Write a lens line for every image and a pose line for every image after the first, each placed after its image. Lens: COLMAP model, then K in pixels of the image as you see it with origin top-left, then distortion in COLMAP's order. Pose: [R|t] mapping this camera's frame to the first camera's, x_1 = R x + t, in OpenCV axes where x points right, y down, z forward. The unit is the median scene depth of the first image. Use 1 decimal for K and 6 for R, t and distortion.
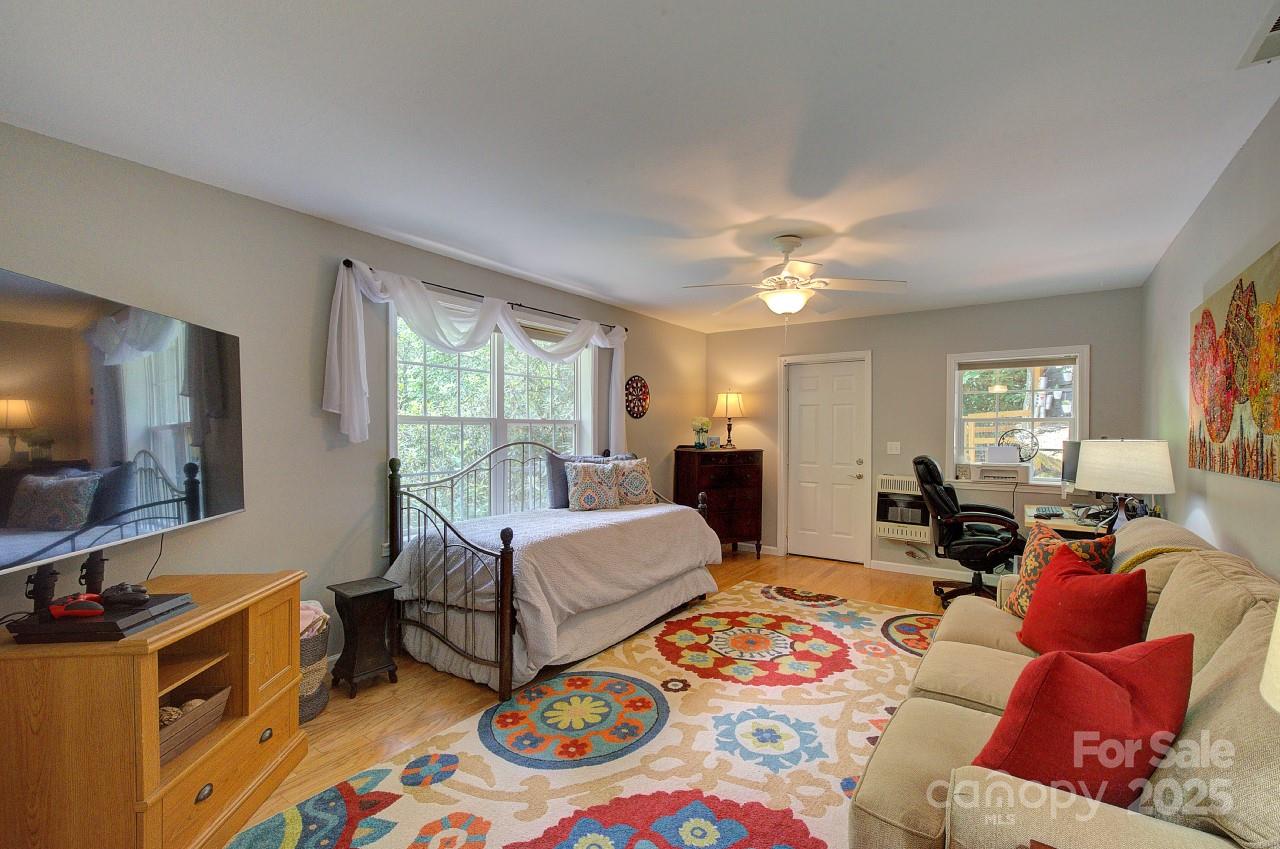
lens RADIAL K [[567.7, 0, 640.5], [0, 567.7, 435.0], [0, 0, 1]] dist [-0.001688, 0.000073]
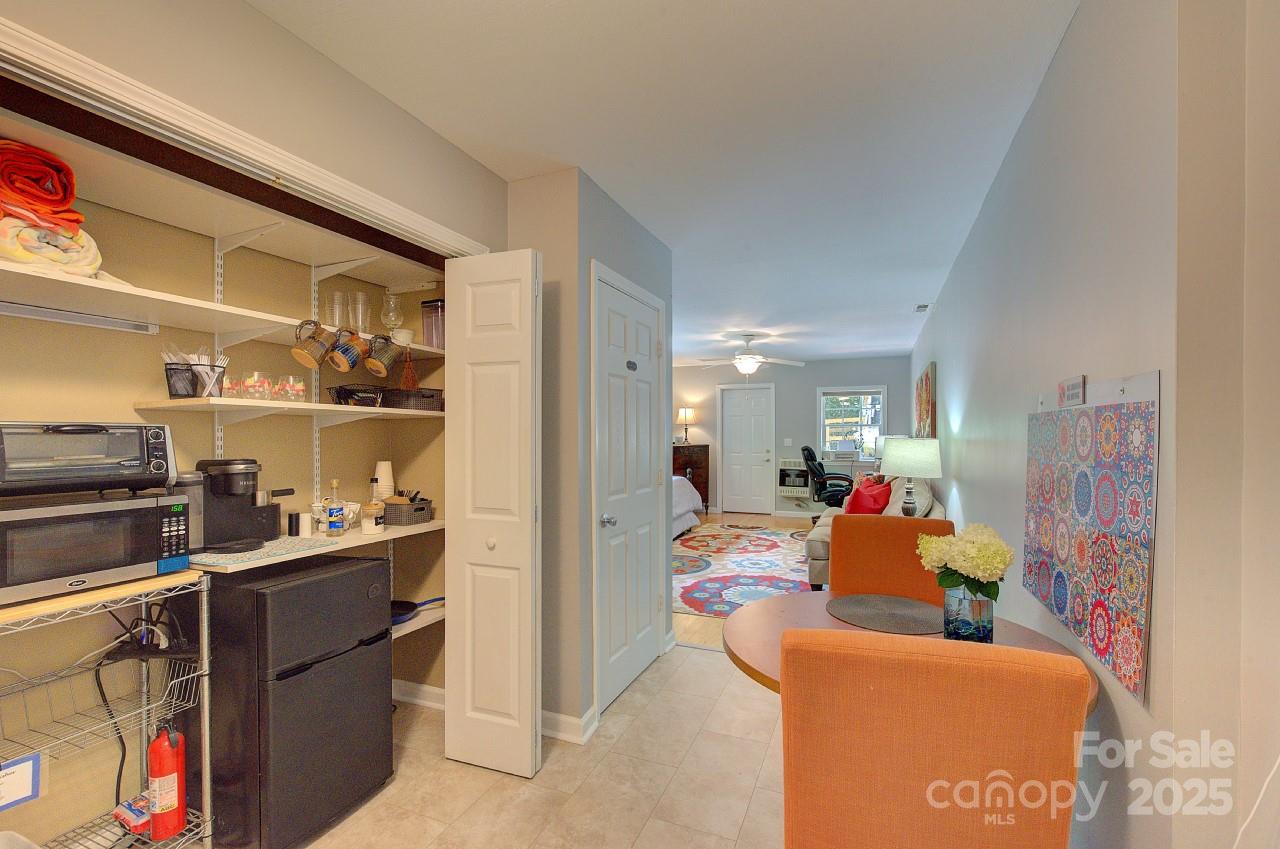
lens RADIAL K [[567.7, 0, 645.7], [0, 567.7, 430.9], [0, 0, 1]] dist [-0.001688, 0.000073]
pose [[0.974781, -0.005804, 0.223086, -0.344864], [0.007933, 0.999931, -0.008649, 0.000539], [-0.223021, 0.010200, 0.974760, -0.553321]]
